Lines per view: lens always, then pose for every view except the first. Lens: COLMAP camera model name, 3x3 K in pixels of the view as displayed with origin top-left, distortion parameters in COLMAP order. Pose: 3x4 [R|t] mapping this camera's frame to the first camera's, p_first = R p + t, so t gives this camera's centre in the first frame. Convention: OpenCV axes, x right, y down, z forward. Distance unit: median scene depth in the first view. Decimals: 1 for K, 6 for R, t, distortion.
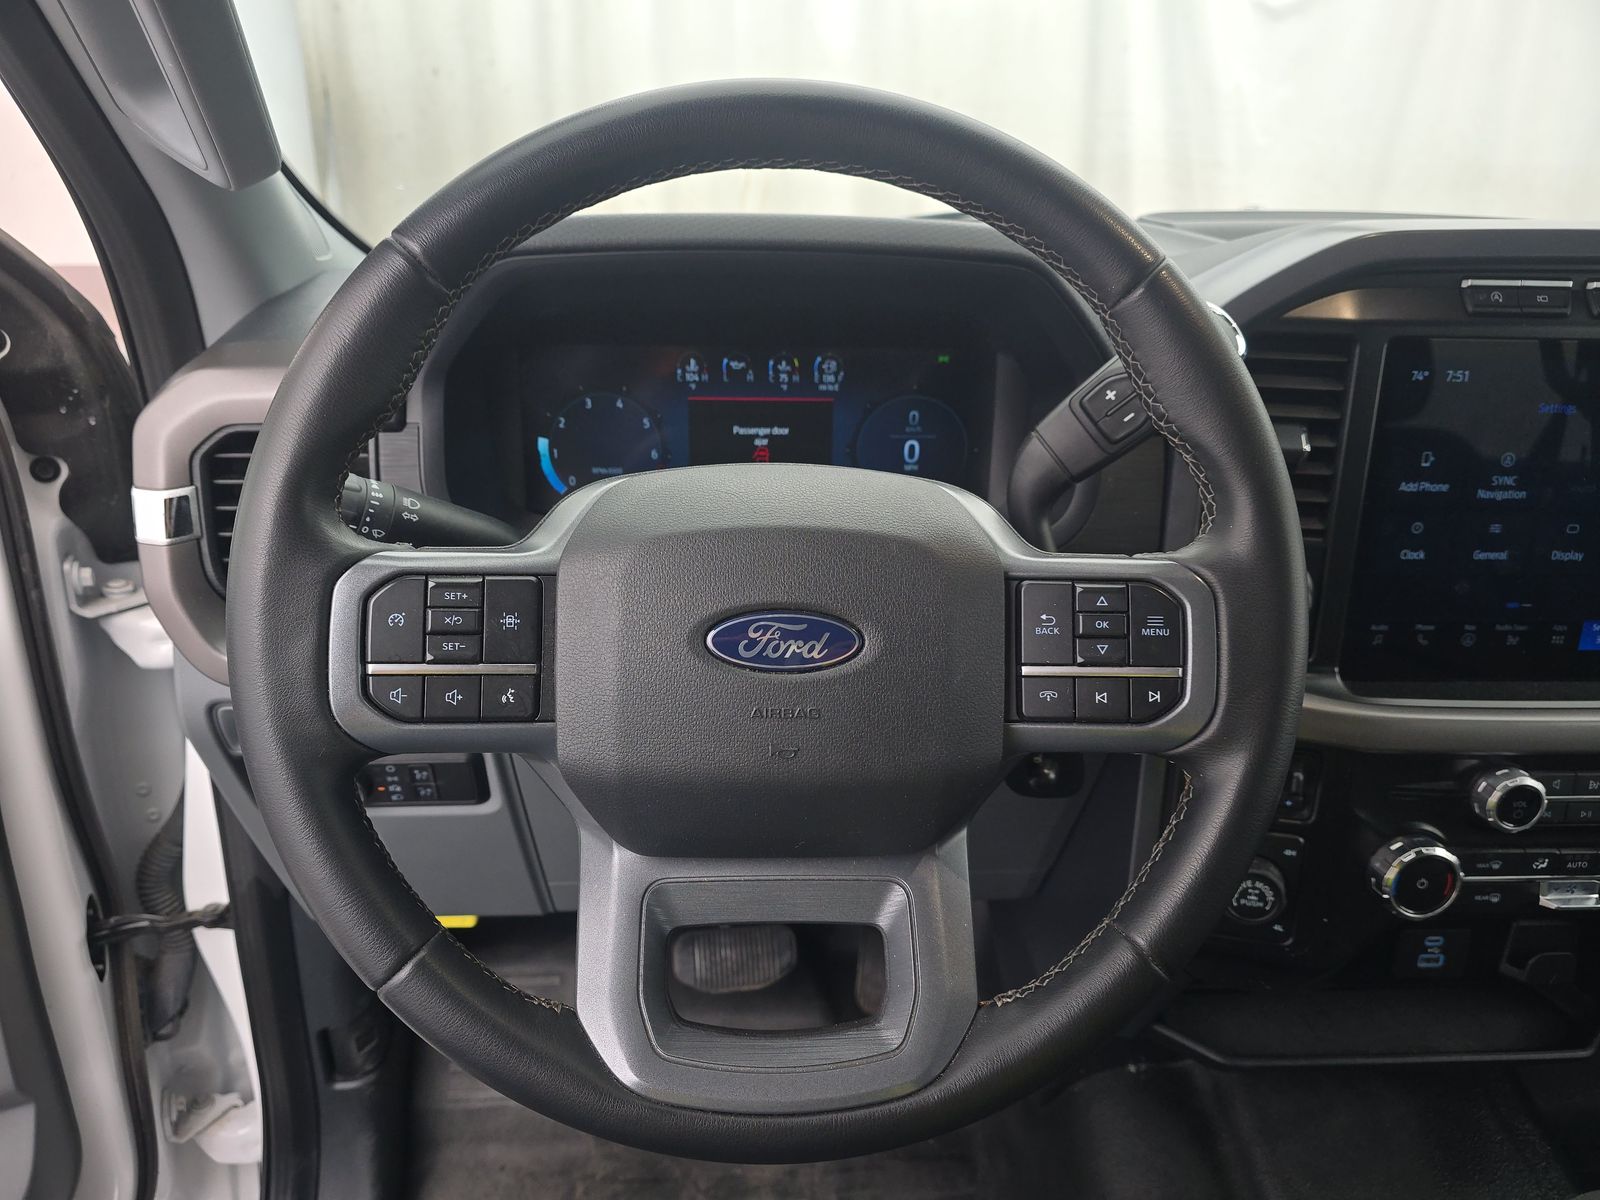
lens RADIAL K [[1088.2, 0, 798.5], [0, 1088.2, 596.3], [0, 0, 1]] dist [0.039926, -0.034202]
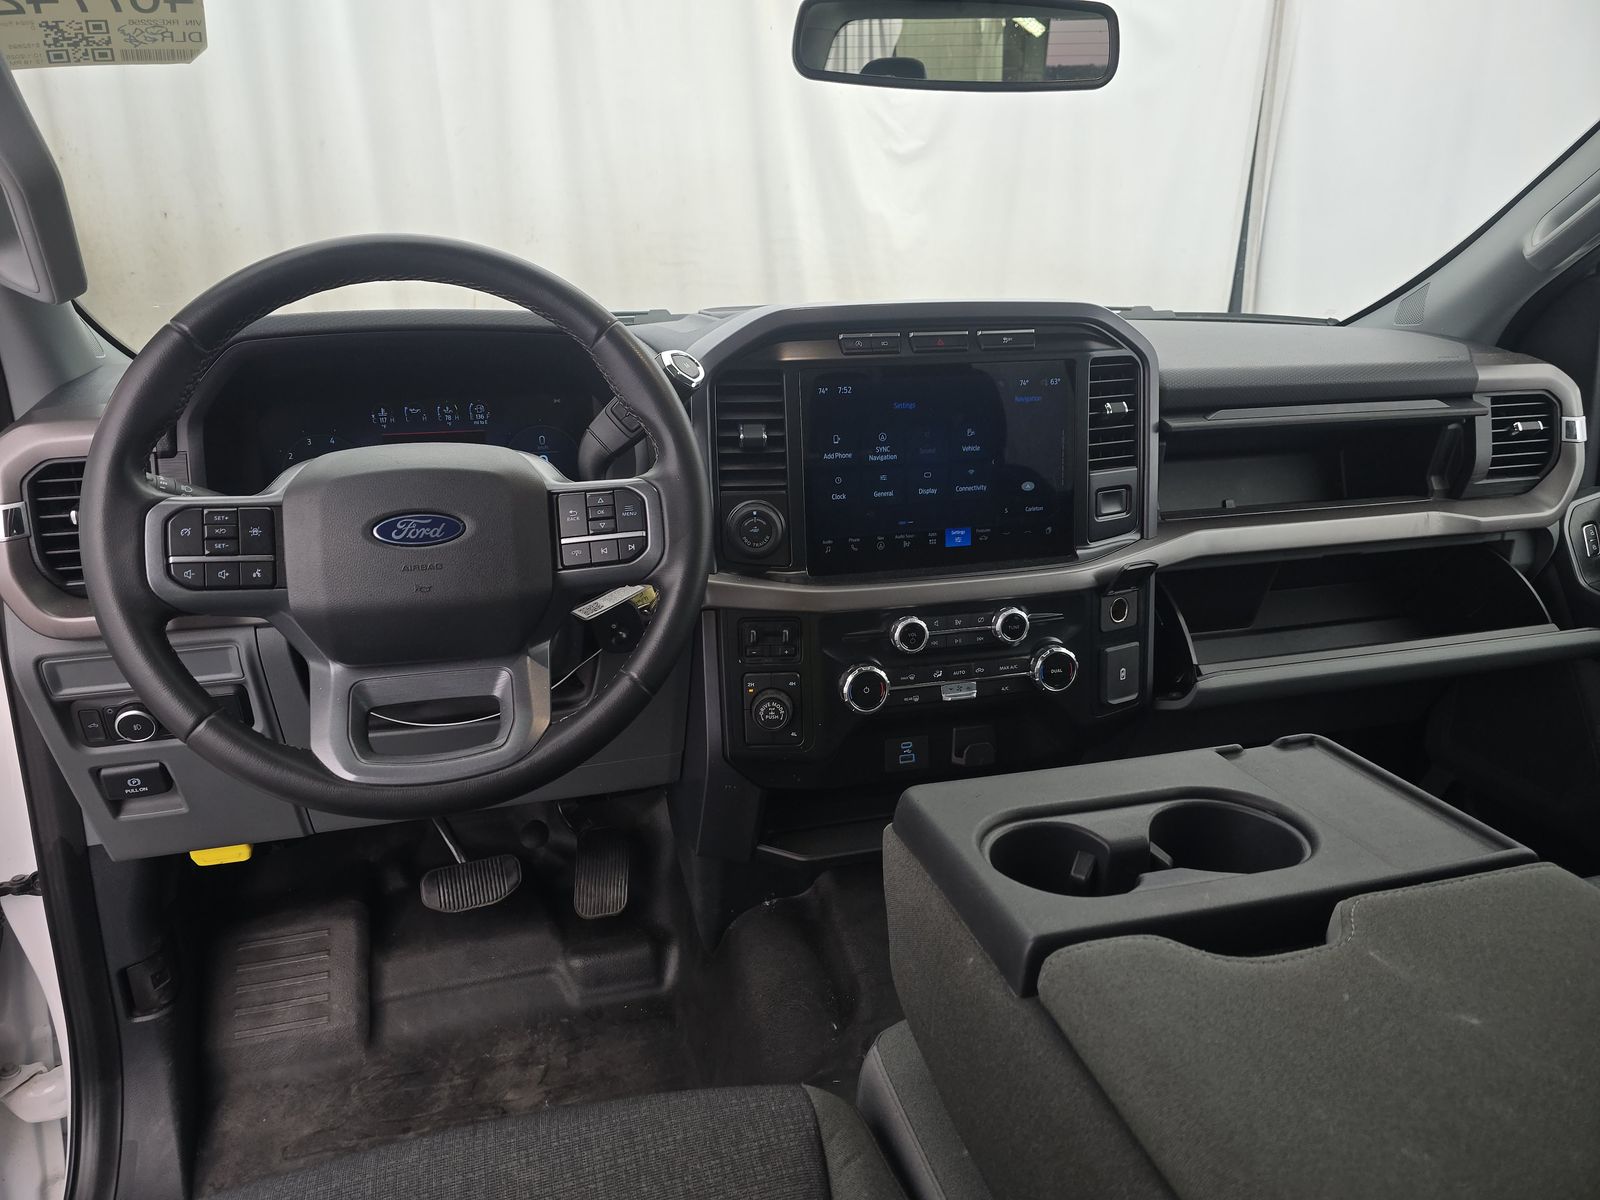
lens RADIAL K [[1088.2, 0, 807.0], [0, 1088.2, 595.1], [0, 0, 1]] dist [0.039926, -0.034202]
pose [[0.976542, -0.086172, 0.197335, 0.170683], [0.106026, 0.990066, -0.092345, 0.264127], [-0.187417, 0.111101, 0.975977, -0.610219]]
